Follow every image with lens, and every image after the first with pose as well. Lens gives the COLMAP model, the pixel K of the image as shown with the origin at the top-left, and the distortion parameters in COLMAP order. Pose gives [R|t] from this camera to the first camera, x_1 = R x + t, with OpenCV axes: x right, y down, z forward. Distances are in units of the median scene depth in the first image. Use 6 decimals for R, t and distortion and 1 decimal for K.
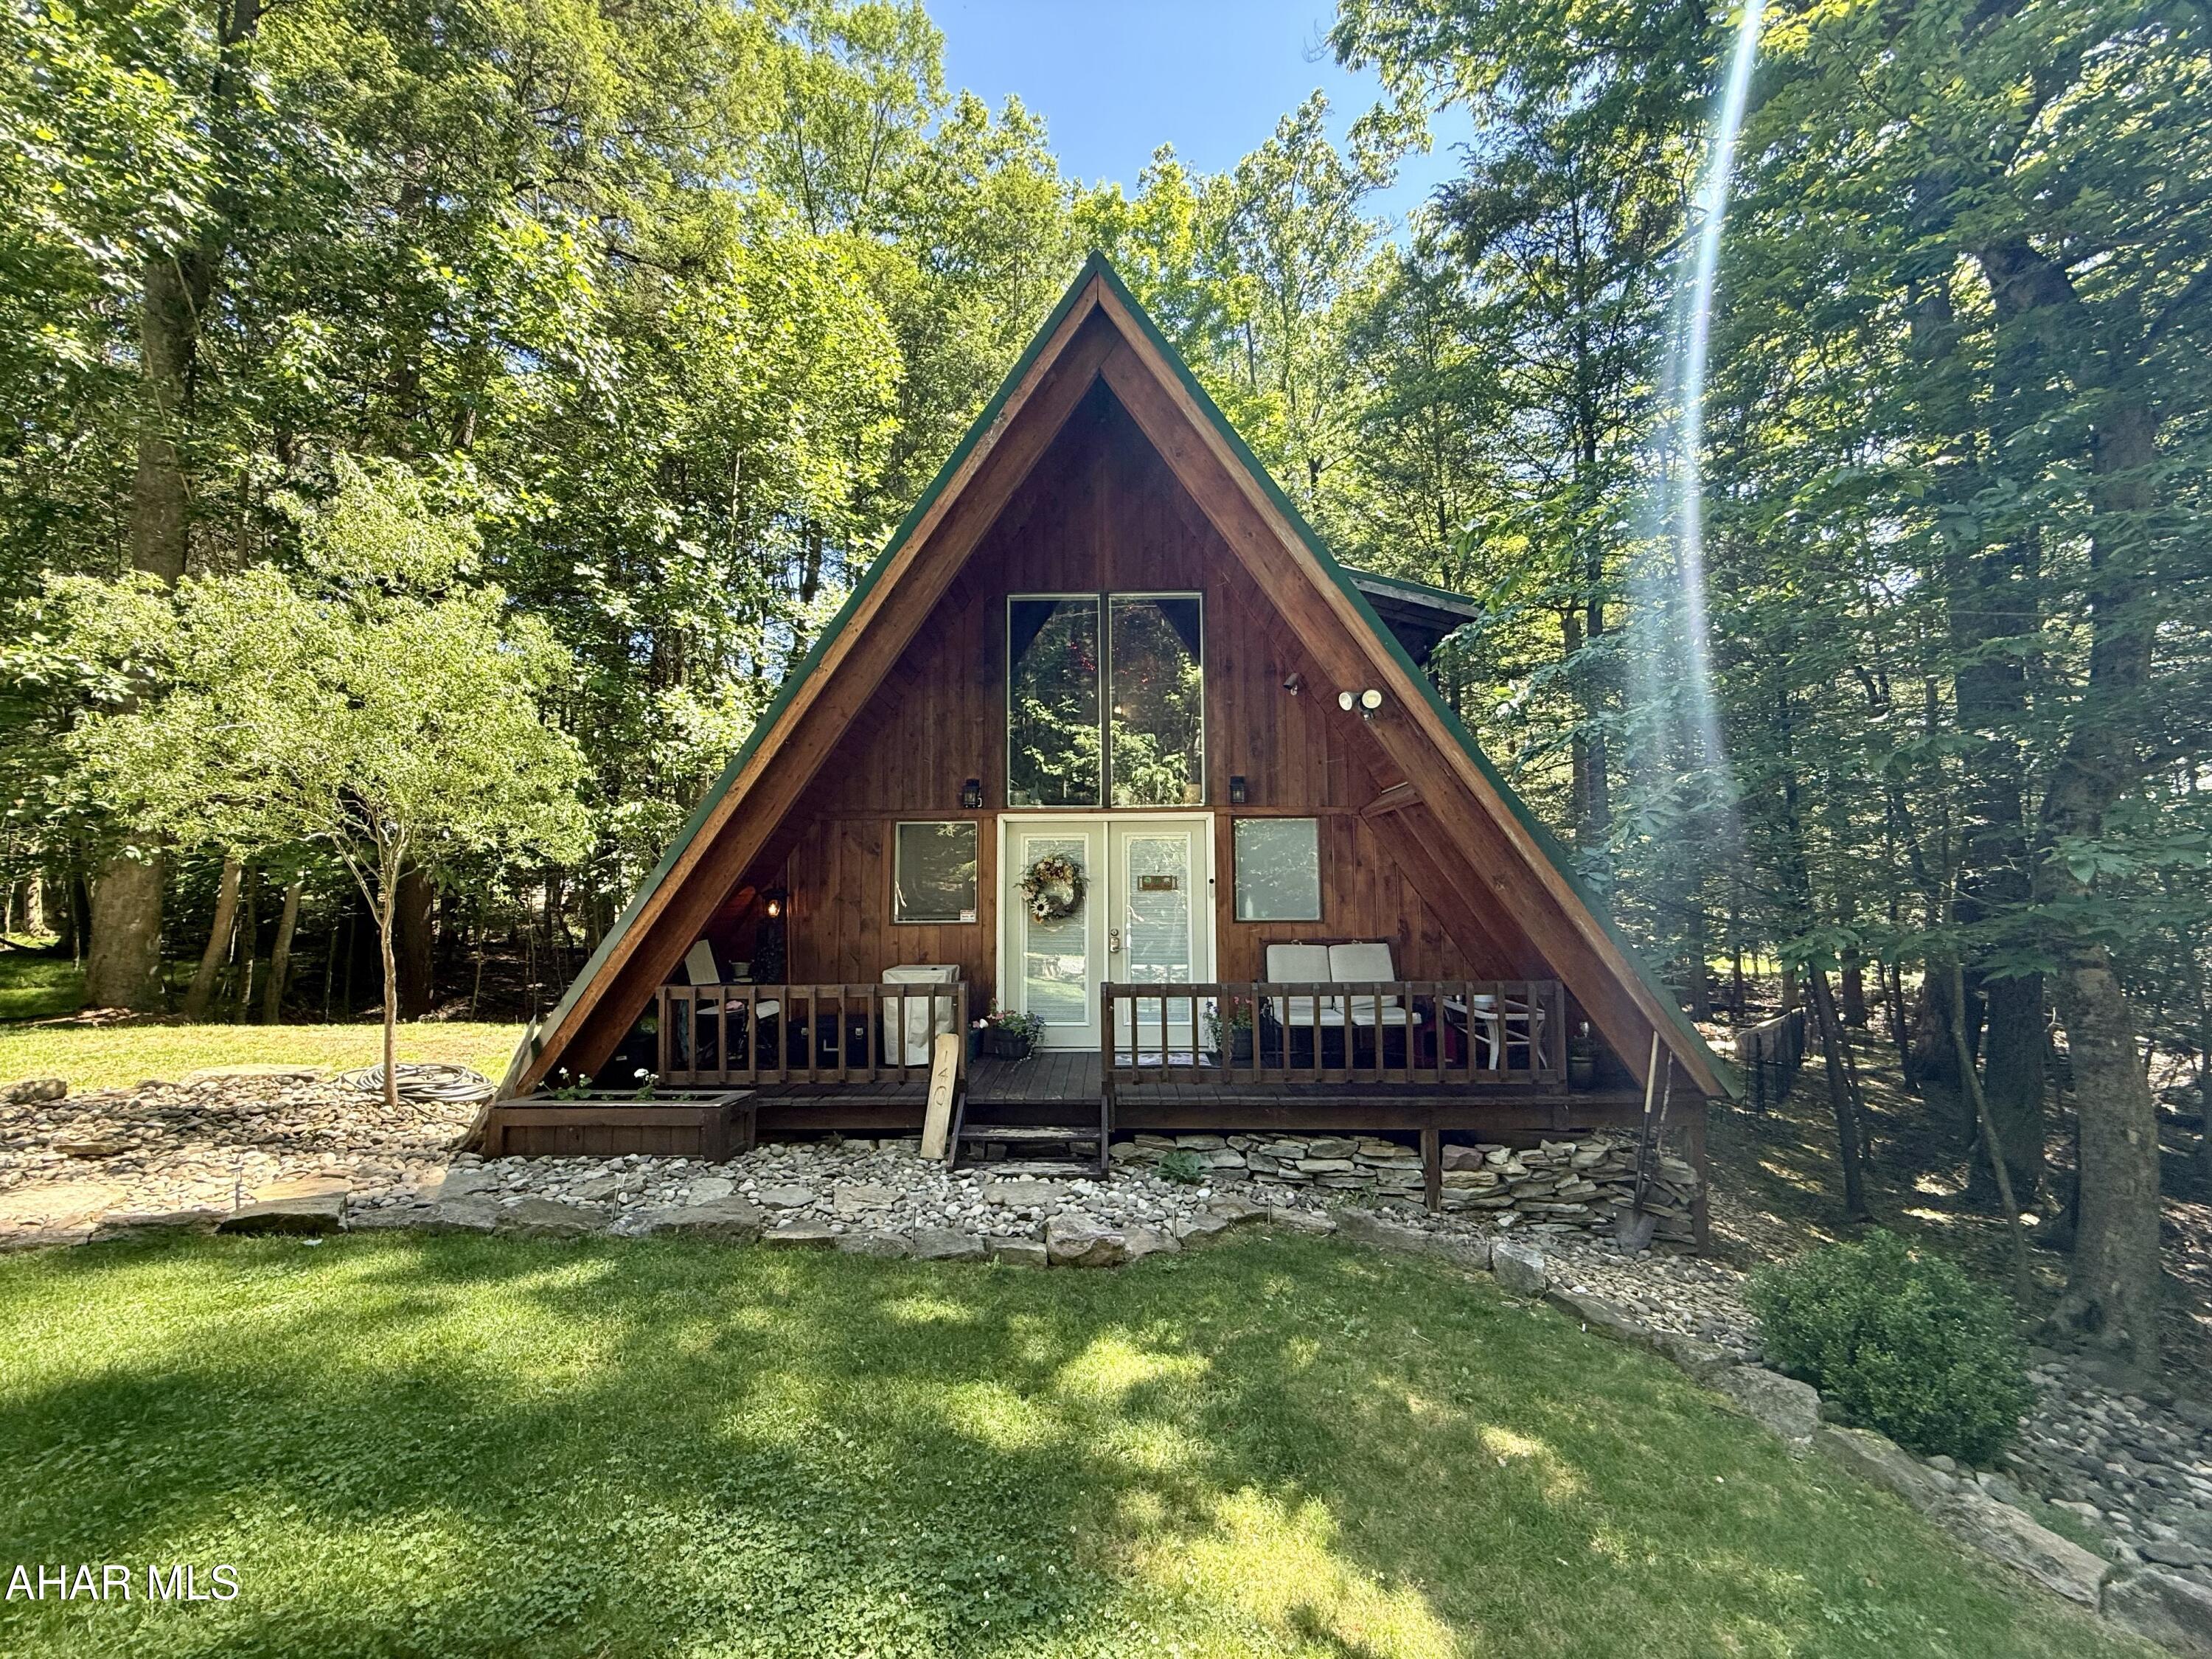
lens RADIAL K [[880.5, 0, 1099.2], [0, 880.5, 827.8], [0, 0, 1]] dist [-0.000885, 0.000121]
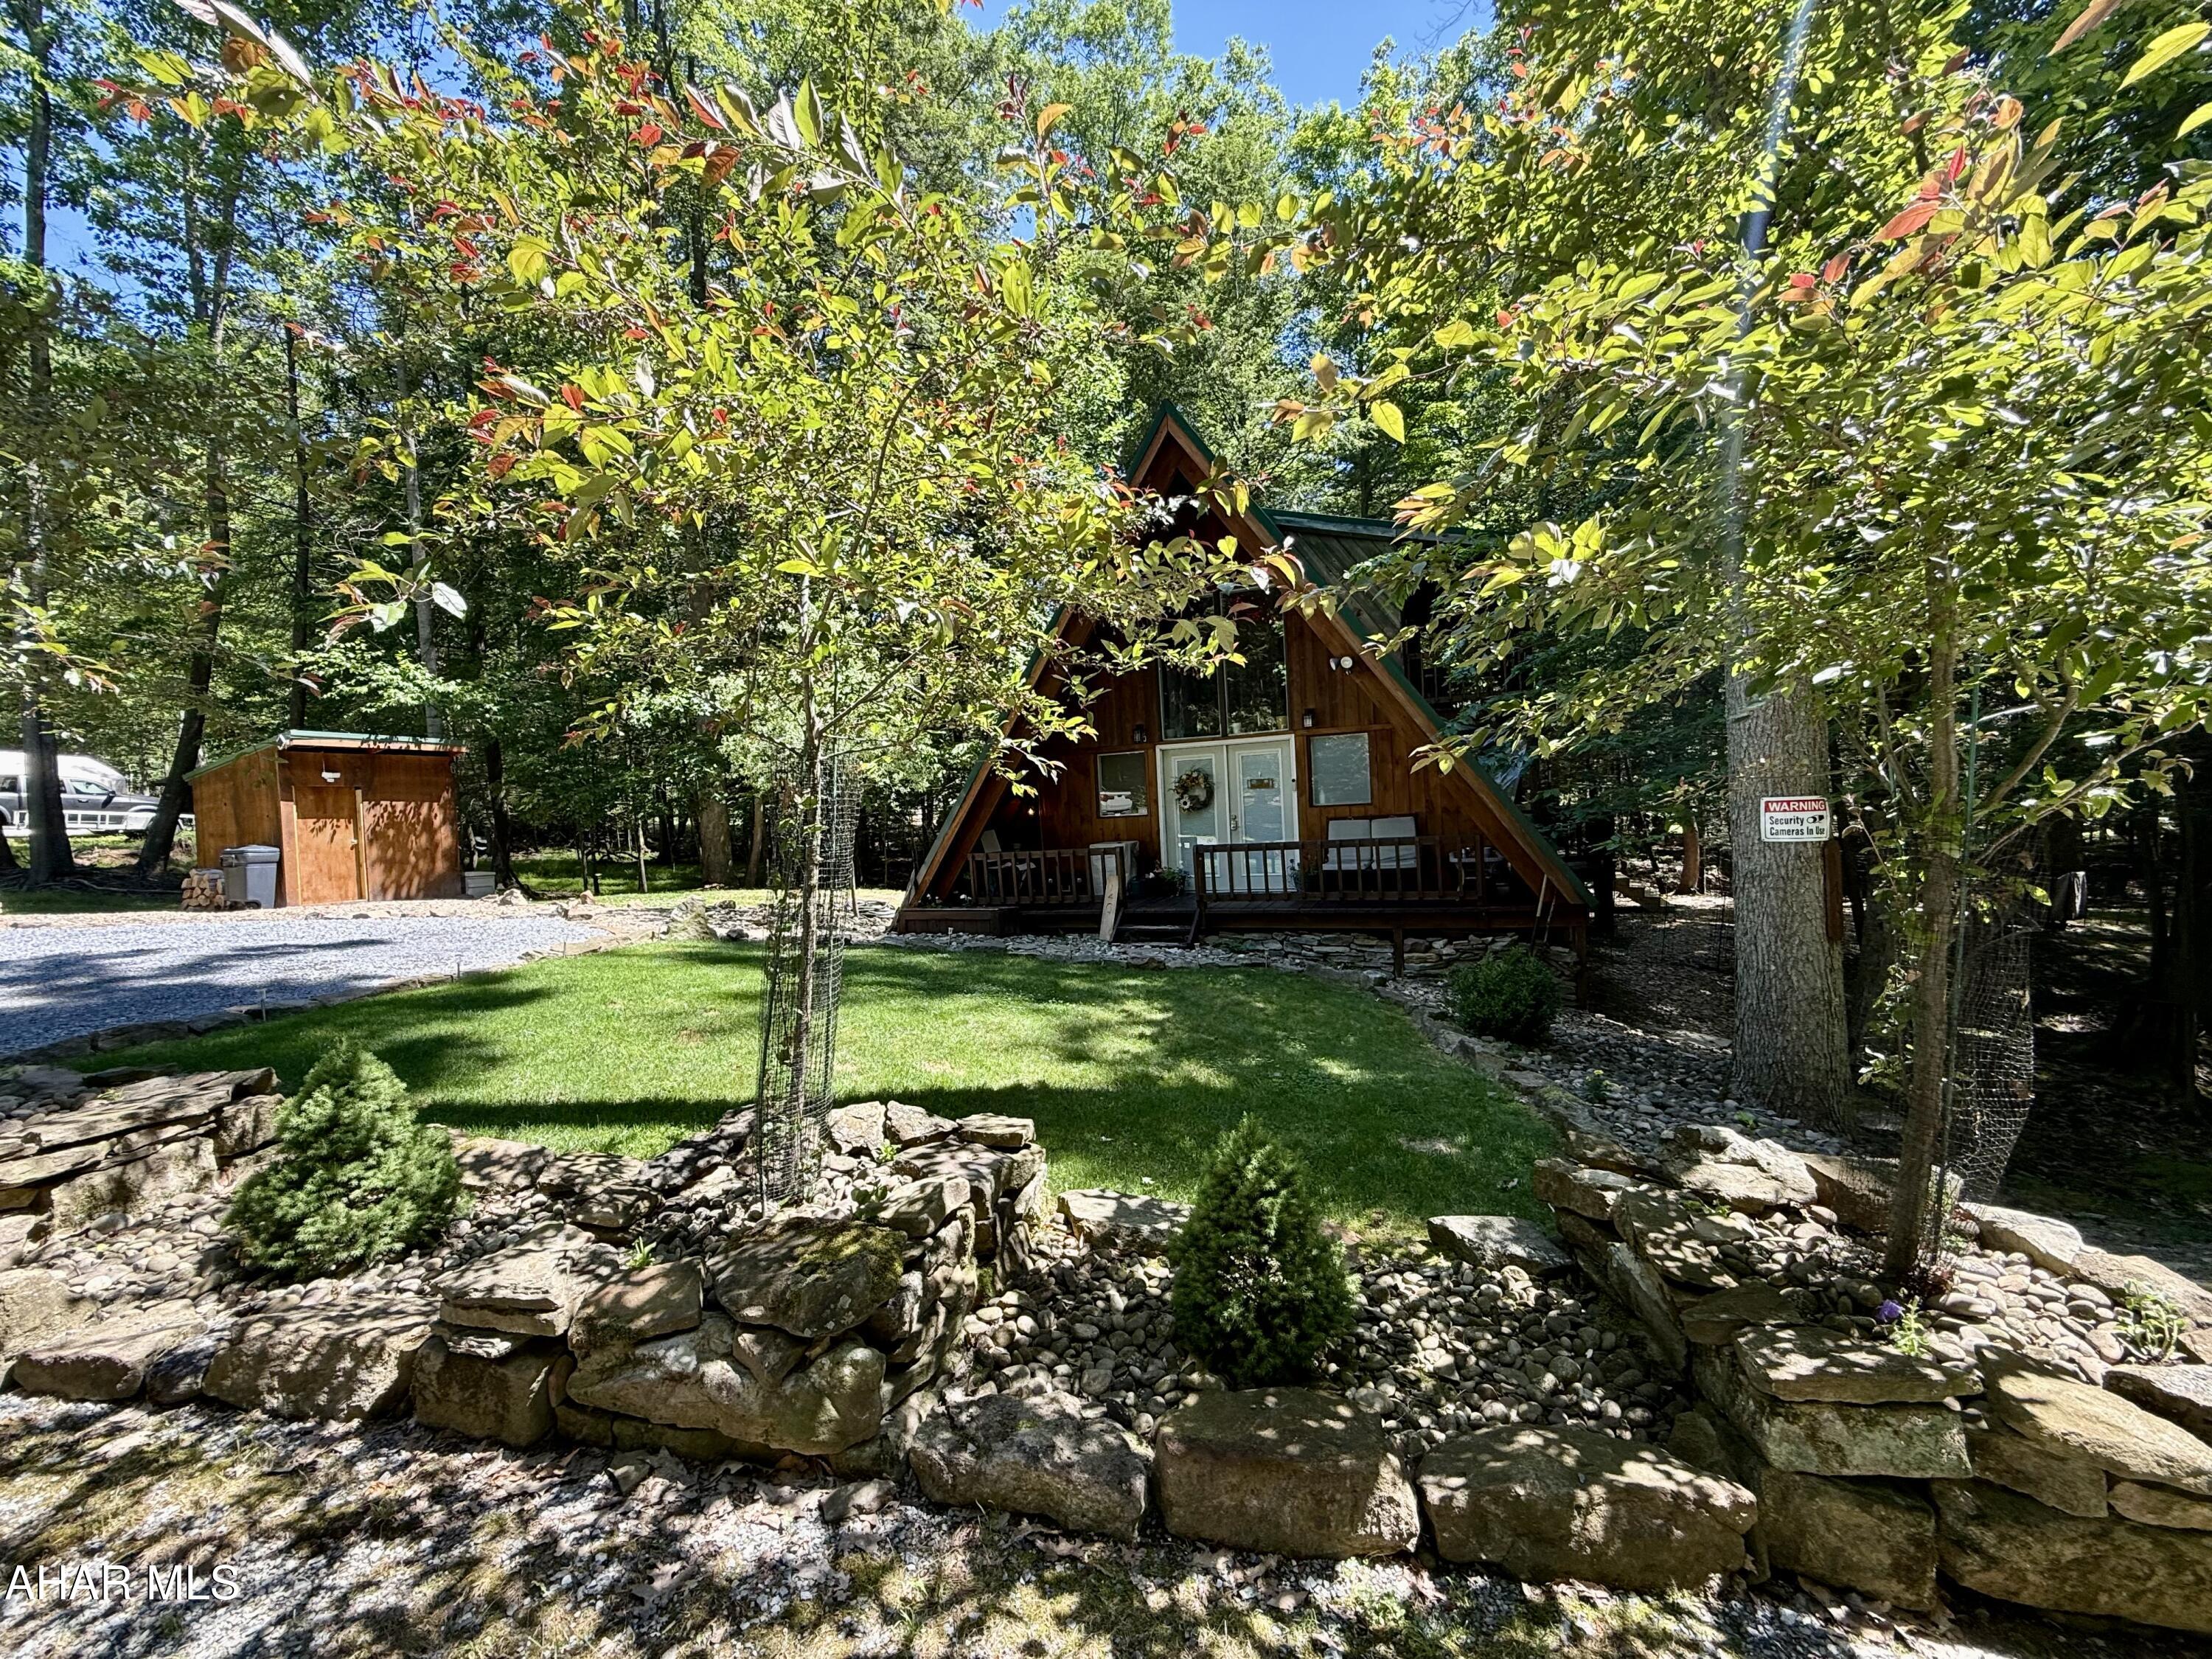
lens RADIAL K [[880.5, 0, 1099.2], [0, 880.5, 827.8], [0, 0, 1]] dist [-0.000885, 0.000121]
pose [[0.933345, -0.034990, -0.357271, 0.365206], [0.073493, 0.992783, 0.094766, -0.026867], [0.351376, -0.114706, 0.929181, -0.543160]]
